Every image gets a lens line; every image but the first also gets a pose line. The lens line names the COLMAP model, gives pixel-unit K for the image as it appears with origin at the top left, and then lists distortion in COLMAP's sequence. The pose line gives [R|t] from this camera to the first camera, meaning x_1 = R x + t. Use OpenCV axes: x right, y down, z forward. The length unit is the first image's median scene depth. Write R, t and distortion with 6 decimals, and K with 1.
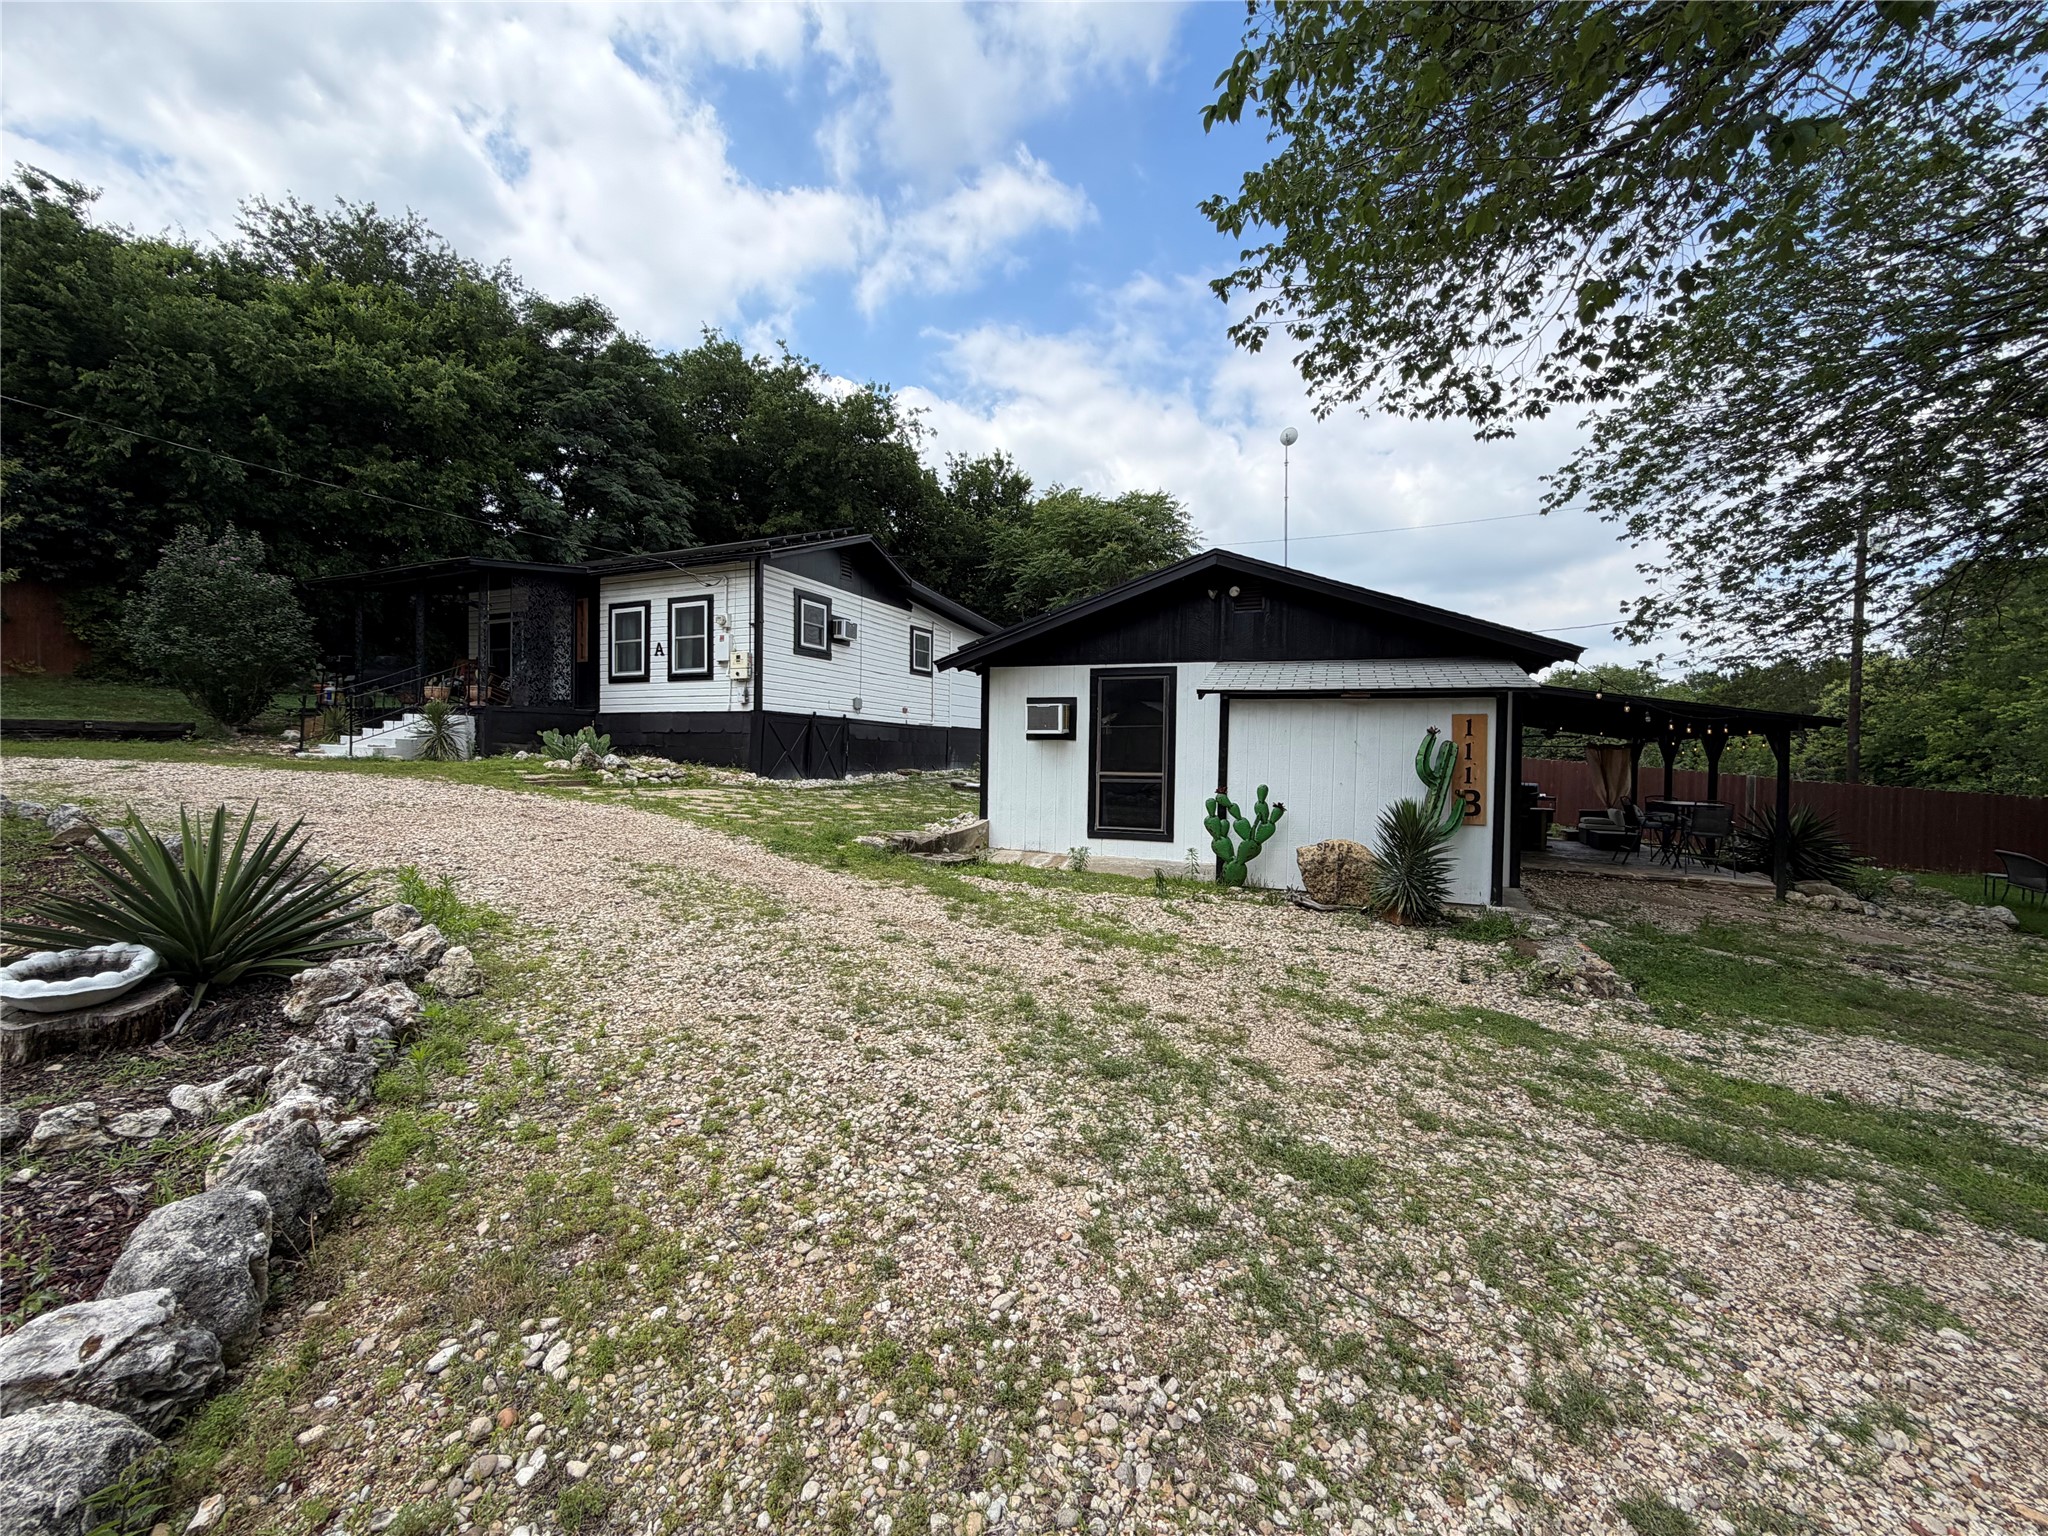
lens RADIAL K [[810.4, 0, 1016.0], [0, 810.4, 773.7], [0, 0, 1]] dist [-0.000066, 0.001427]
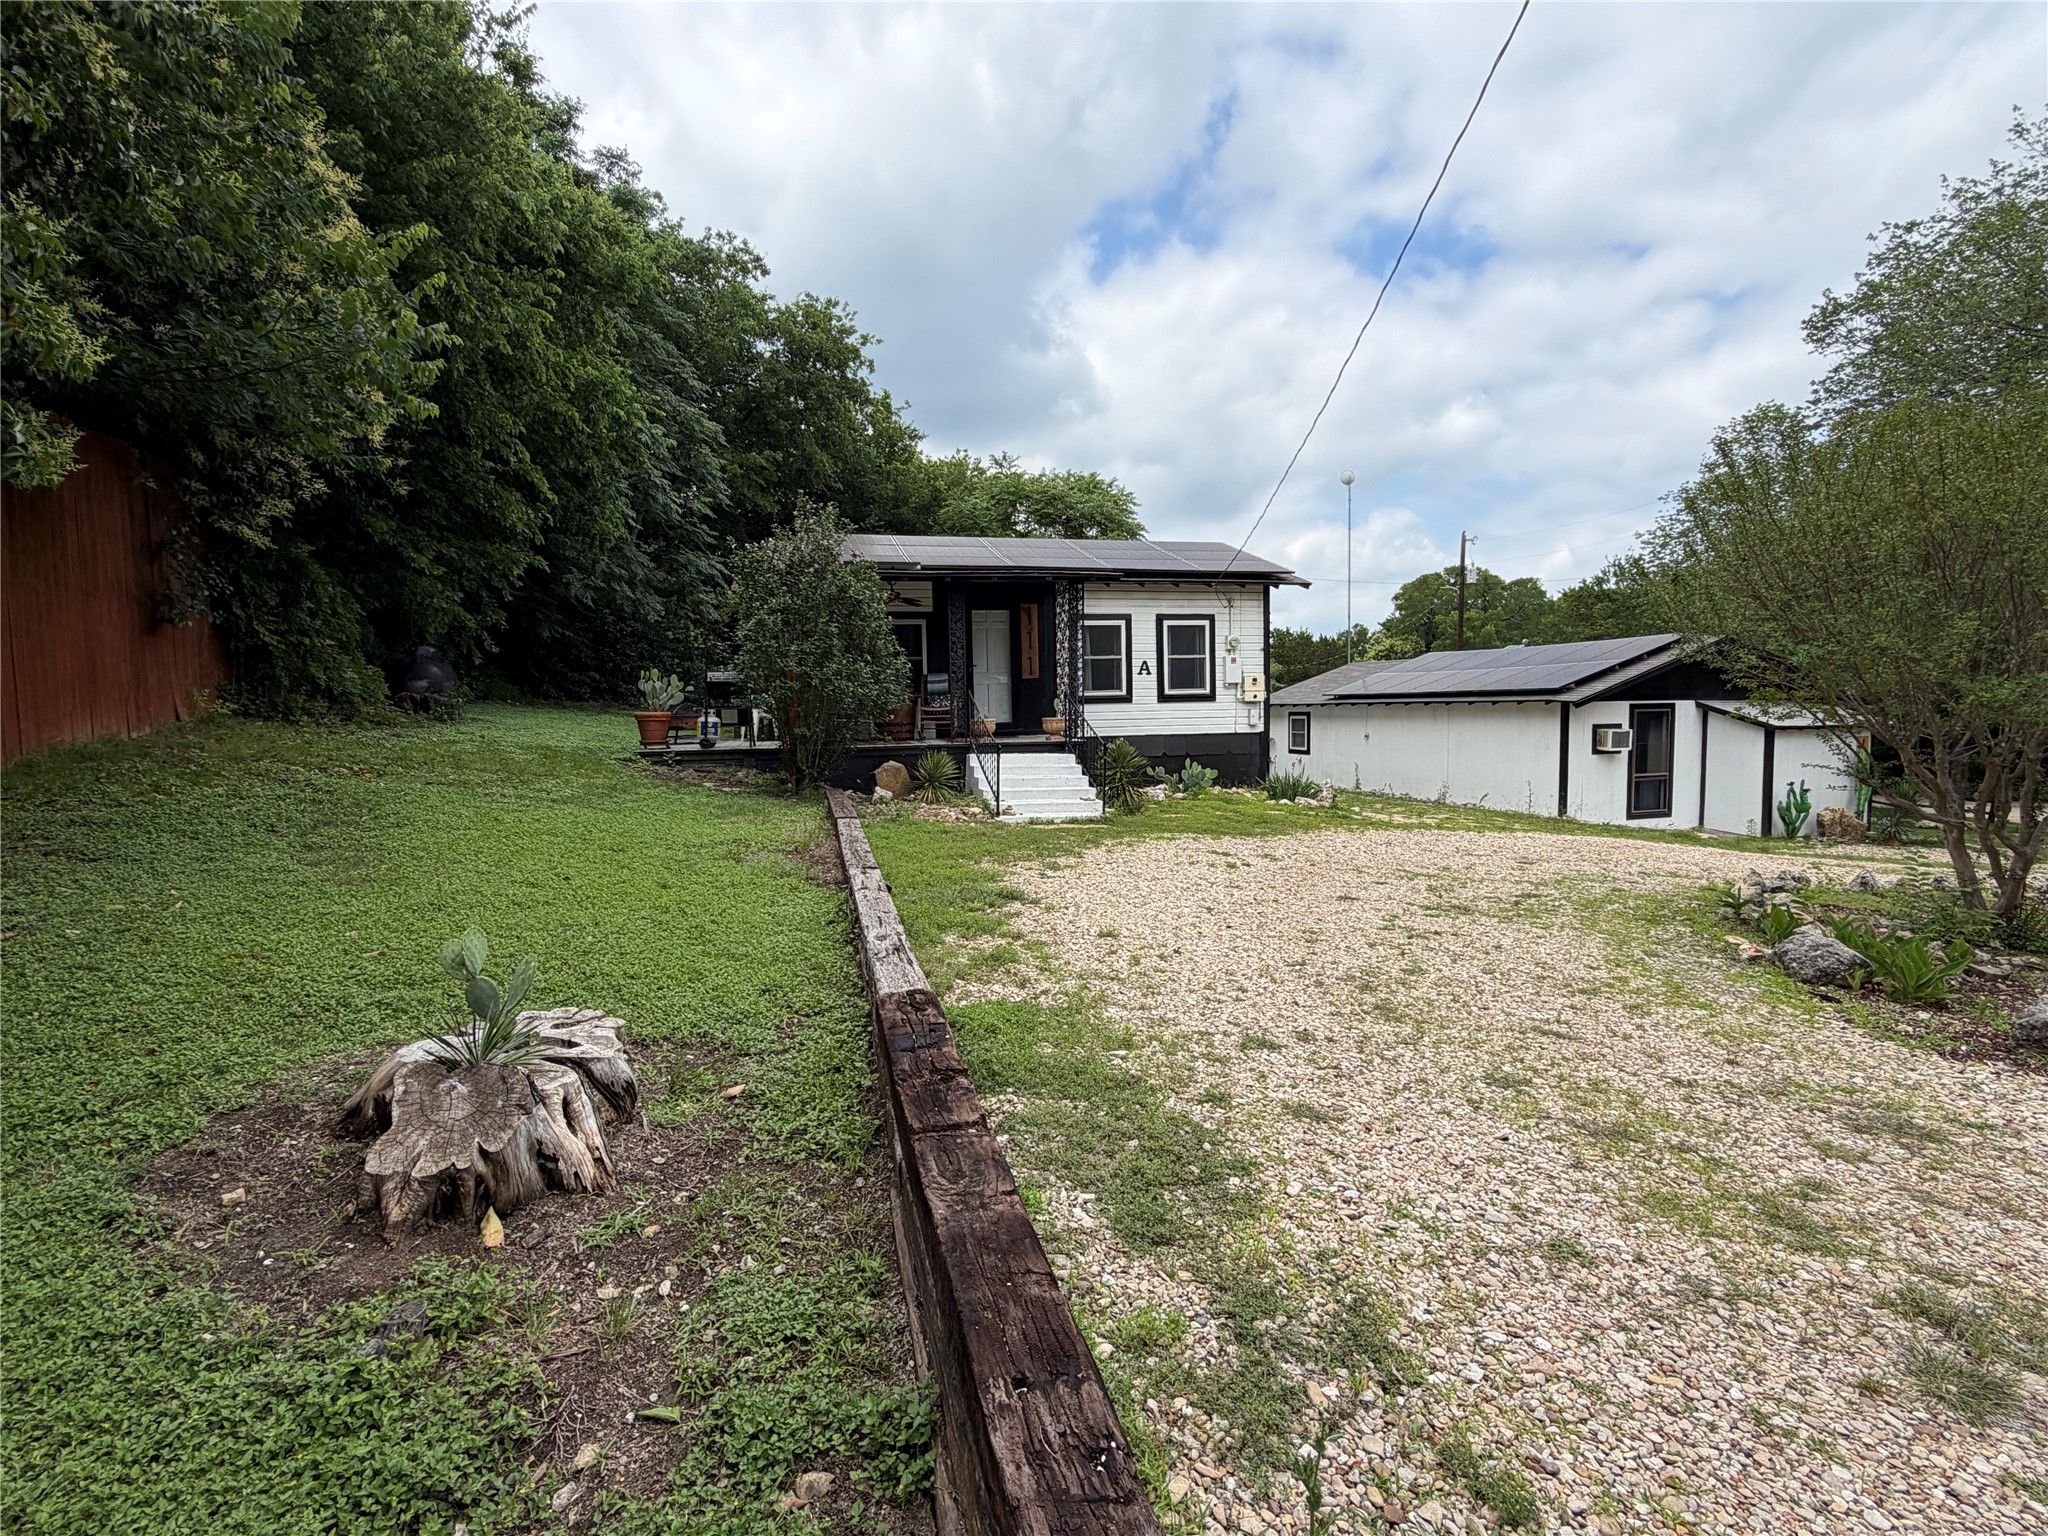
lens RADIAL K [[956.7, 0, 1028.5], [0, 956.7, 764.7], [0, 0, 1]] dist [0.000448, -0.000467]
pose [[0.779812, -0.066799, 0.622439, -1.277479], [0.043015, 0.997658, 0.053177, -0.110349], [-0.624534, -0.014694, 0.780859, 0.231709]]
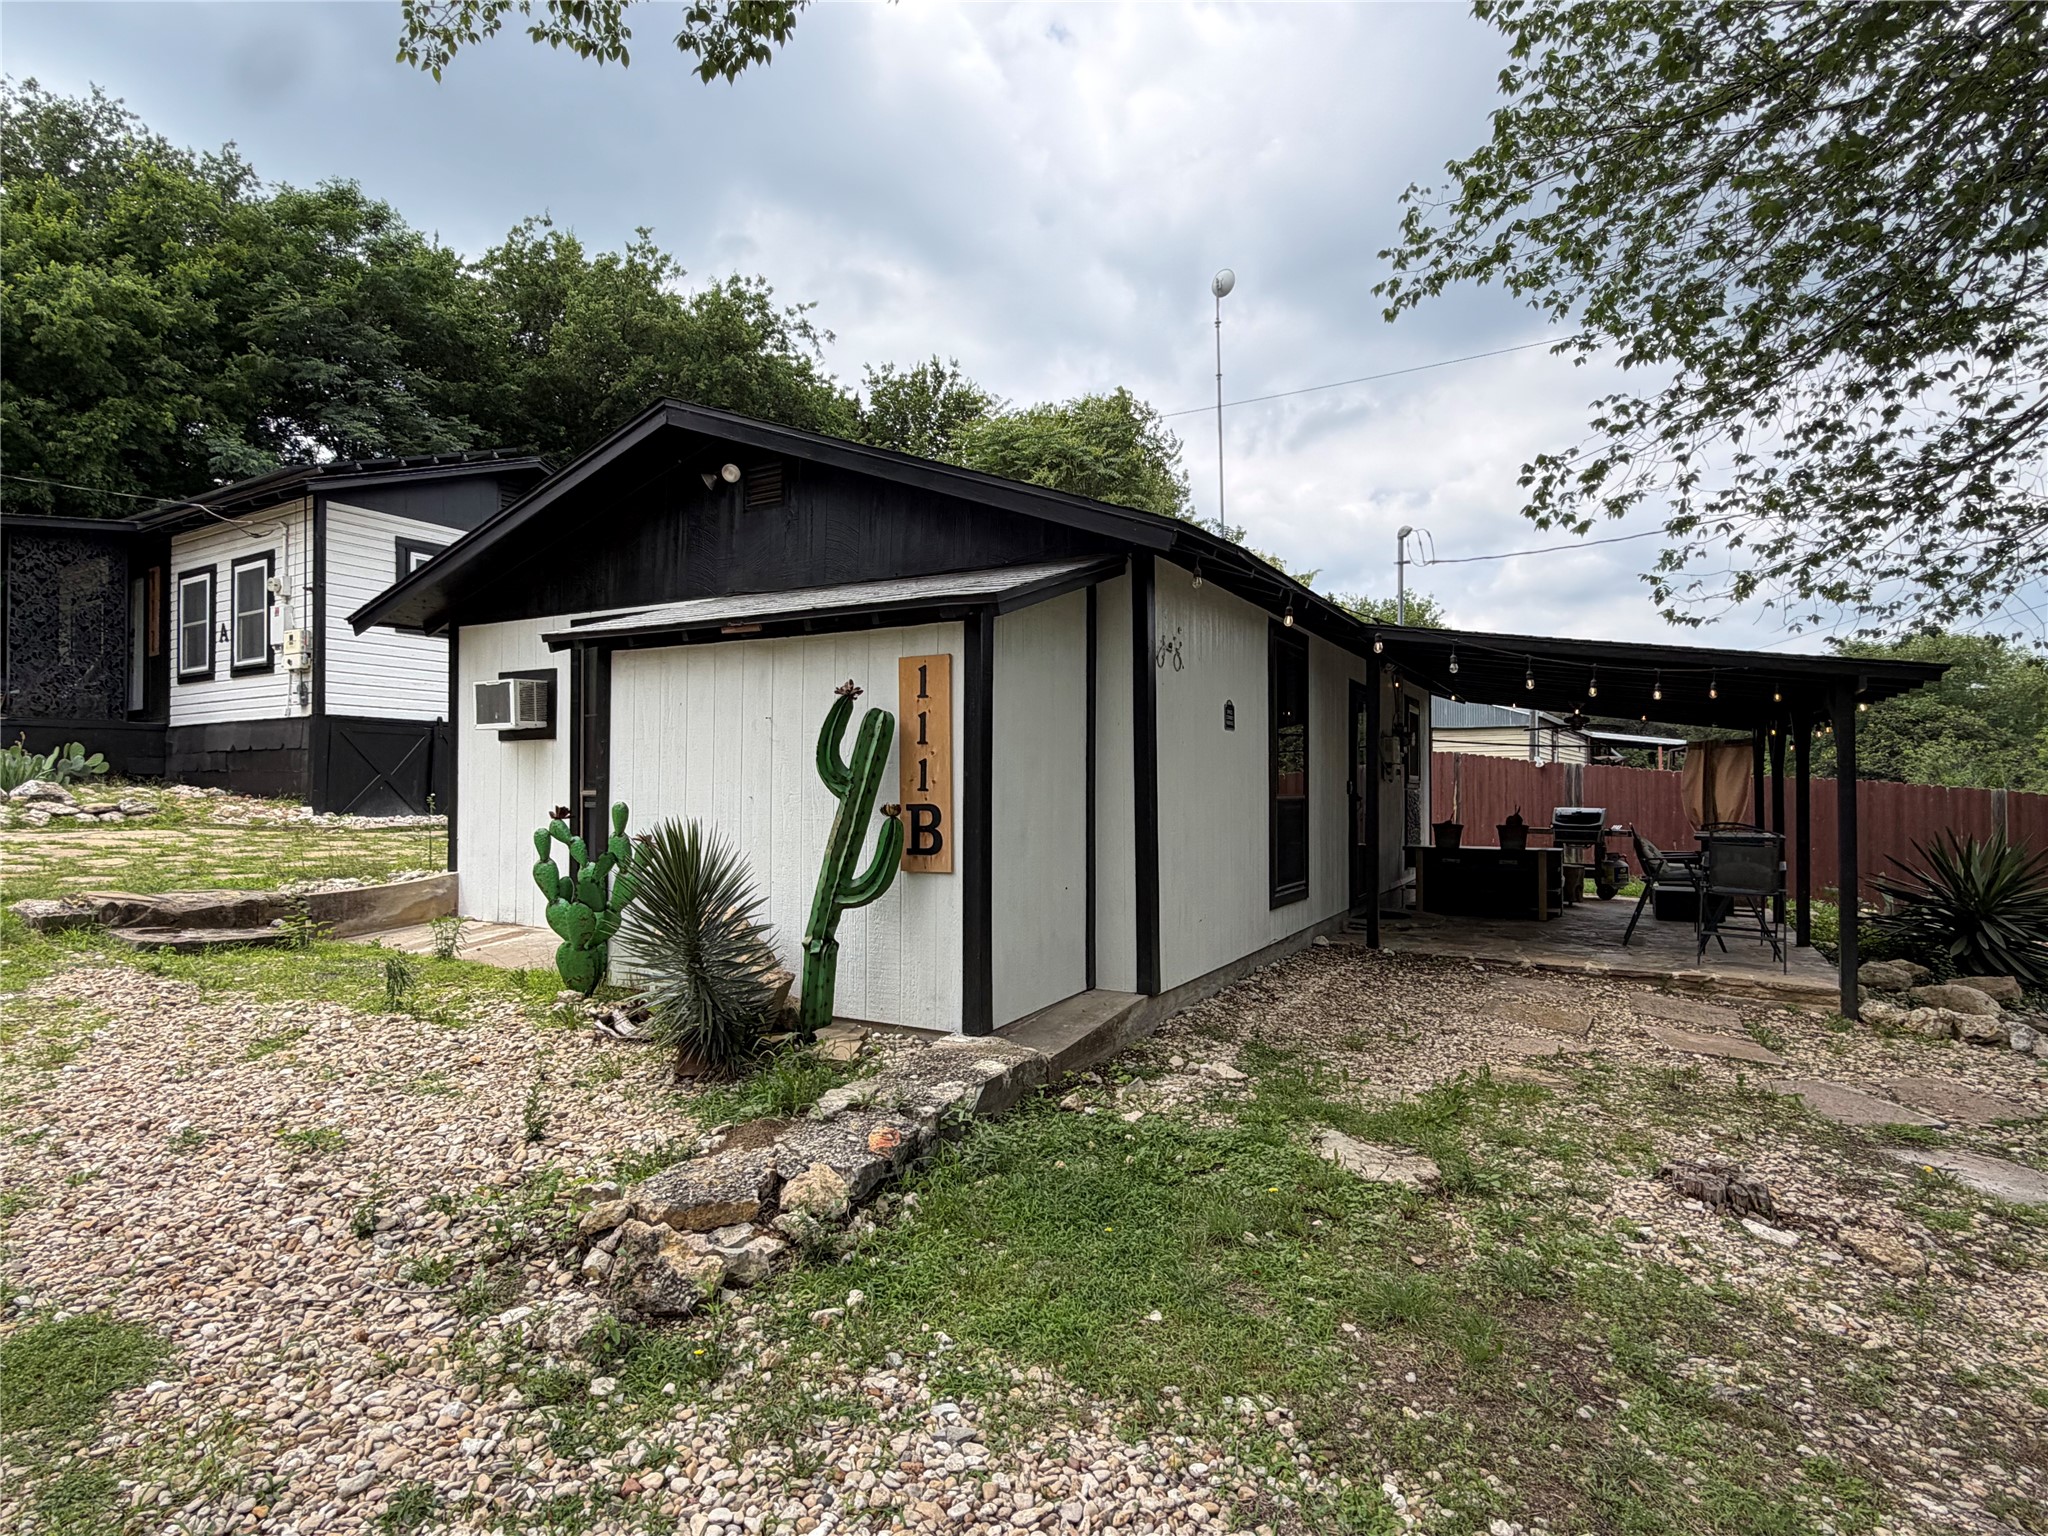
lens RADIAL K [[1071.8, 0, 1011.3], [0, 1071.8, 773.6], [0, 0, 1]] dist [0.004071, -0.001412]
pose [[0.991476, -0.020890, -0.128604, 0.361672], [0.016188, 0.999166, -0.037500, 0.013910], [0.129280, 0.035098, 0.990987, 0.180433]]
